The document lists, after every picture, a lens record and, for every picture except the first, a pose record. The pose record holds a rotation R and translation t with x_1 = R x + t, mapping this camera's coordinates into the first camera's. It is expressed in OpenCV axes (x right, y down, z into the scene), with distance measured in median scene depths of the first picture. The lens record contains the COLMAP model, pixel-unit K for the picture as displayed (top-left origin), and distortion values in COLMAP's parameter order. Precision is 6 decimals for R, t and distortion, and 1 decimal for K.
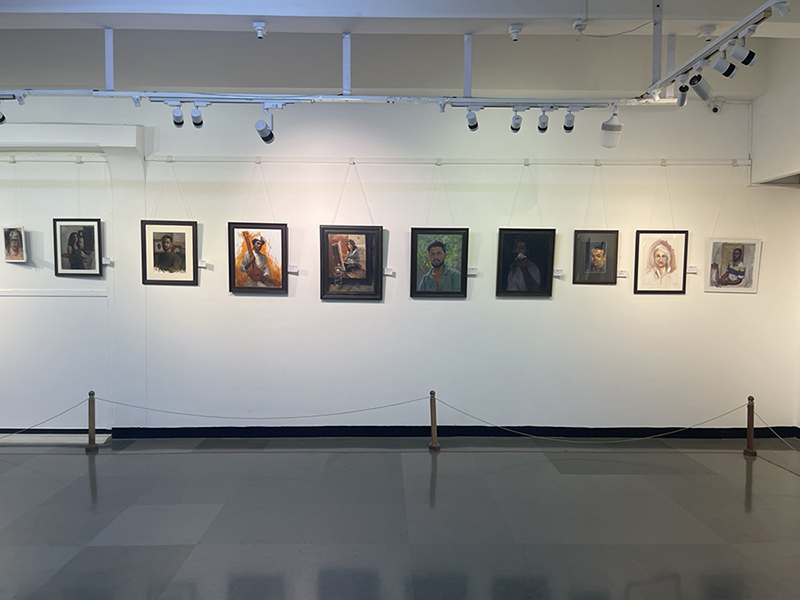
lens RADIAL K [[614.6, 0, 399.8], [0, 614.6, 299.9], [0, 0, 1]] dist [0.053682, -0.007098]
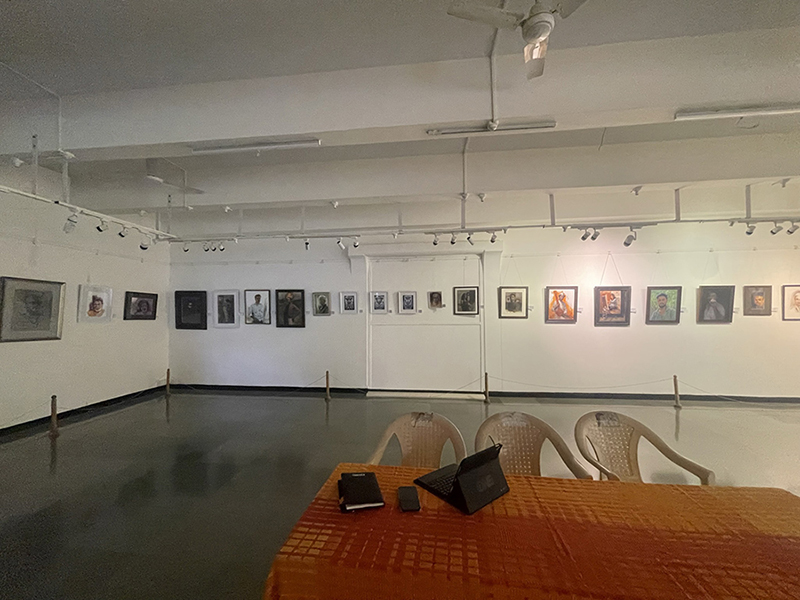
lens RADIAL K [[319.9, 0, 400.4], [0, 319.9, 300.9], [0, 0, 1]] dist [0.001951, 0.000144]
pose [[0.991352, -0.018645, -0.129900, -0.597385], [0.009483, 0.997446, -0.070793, -0.011672], [0.130888, 0.068949, 0.988997, -0.061424]]
